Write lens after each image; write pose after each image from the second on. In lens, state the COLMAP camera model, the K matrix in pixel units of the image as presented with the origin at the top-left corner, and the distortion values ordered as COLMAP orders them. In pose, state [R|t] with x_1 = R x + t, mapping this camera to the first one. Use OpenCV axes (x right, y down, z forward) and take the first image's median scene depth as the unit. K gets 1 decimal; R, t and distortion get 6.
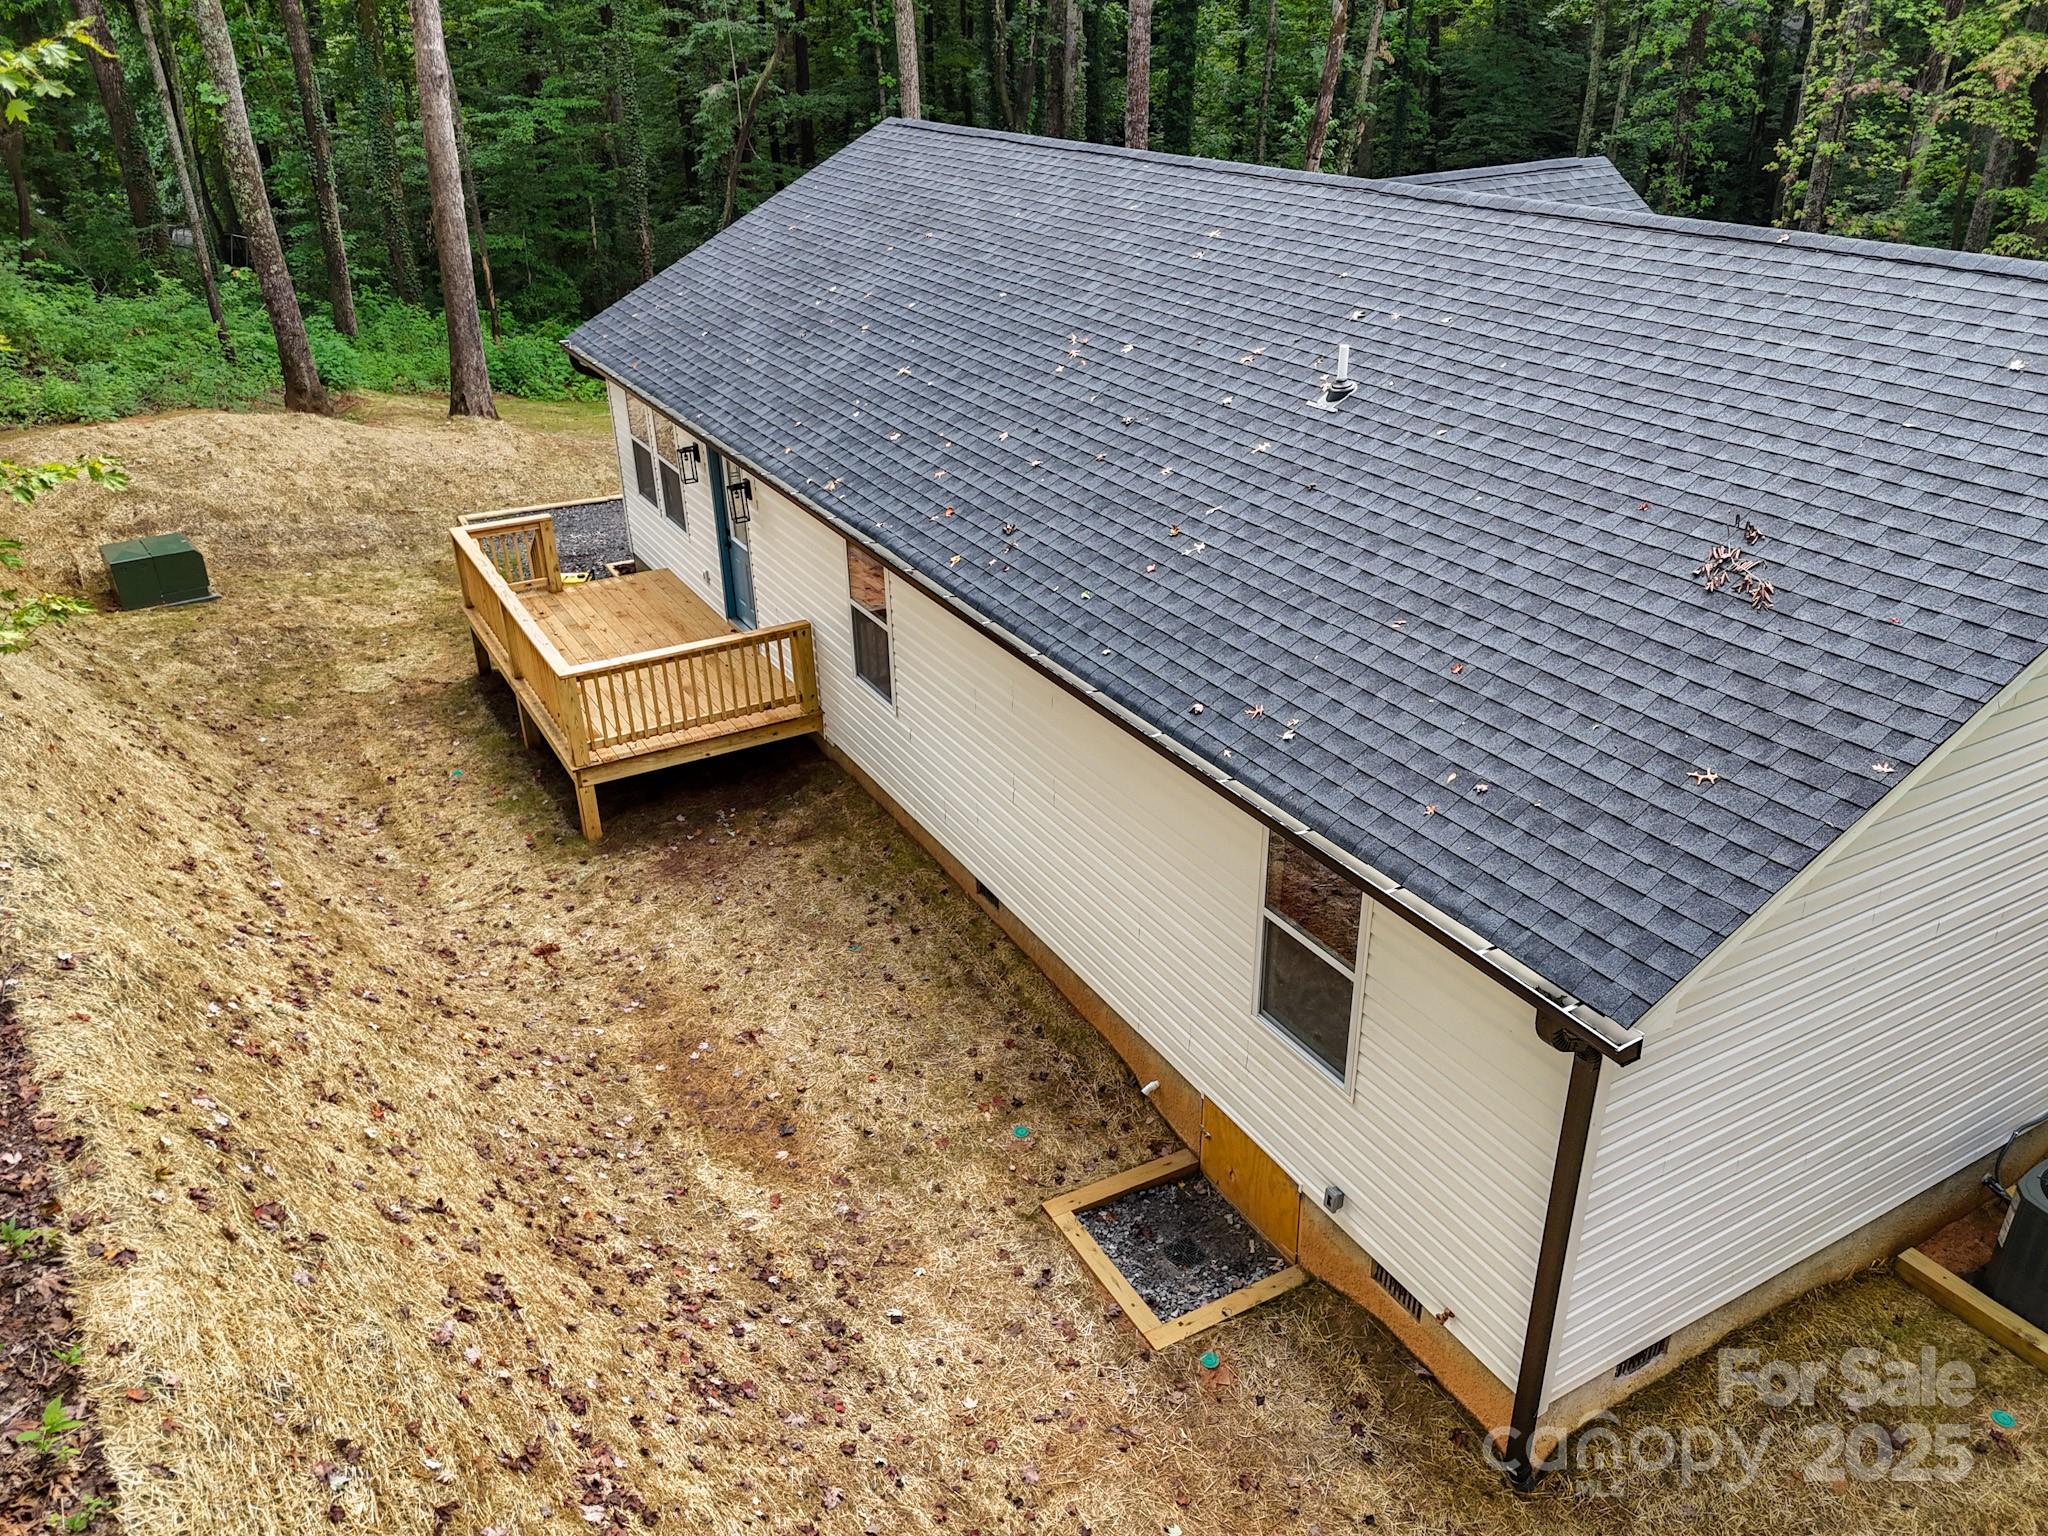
lens RADIAL K [[1506.1, 0, 1026.1], [0, 1506.1, 766.9], [0, 0, 1]] dist [0.079902, -0.075500]
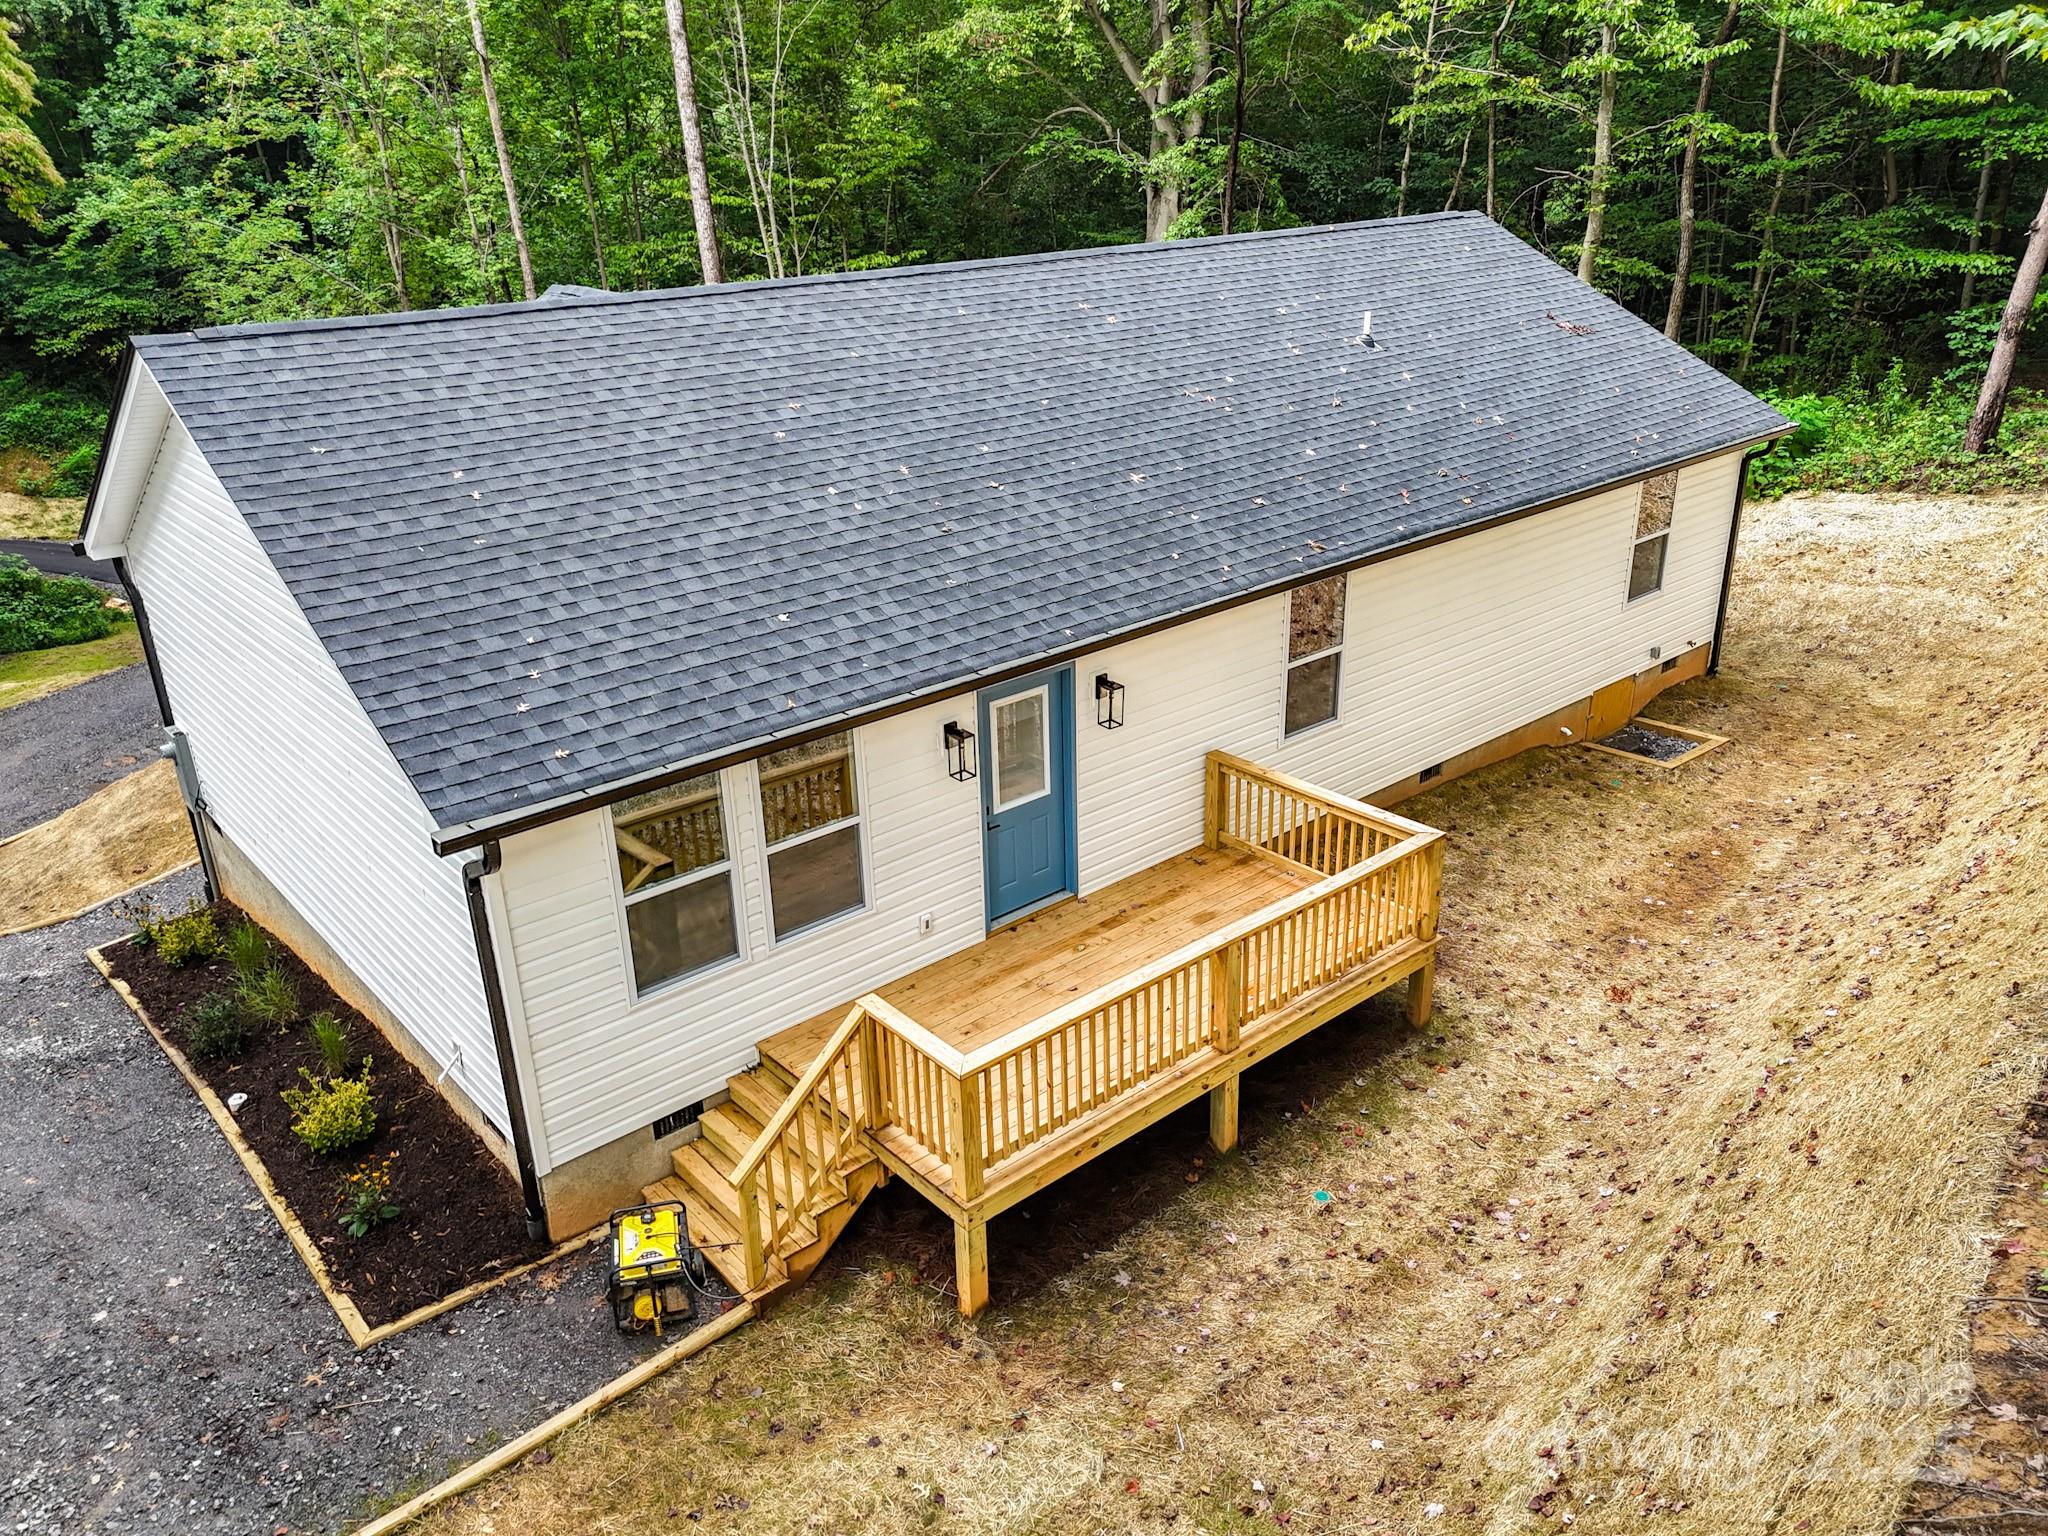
lens RADIAL K [[1506.1, 0, 1026.1], [0, 1506.1, 766.9], [0, 0, 1]] dist [0.079902, -0.075500]
pose [[-0.199586, -0.358228, 0.912052, -1.298821], [0.468790, 0.782440, 0.409906, -0.699213], [-0.860466, 0.509373, 0.011769, 1.472312]]
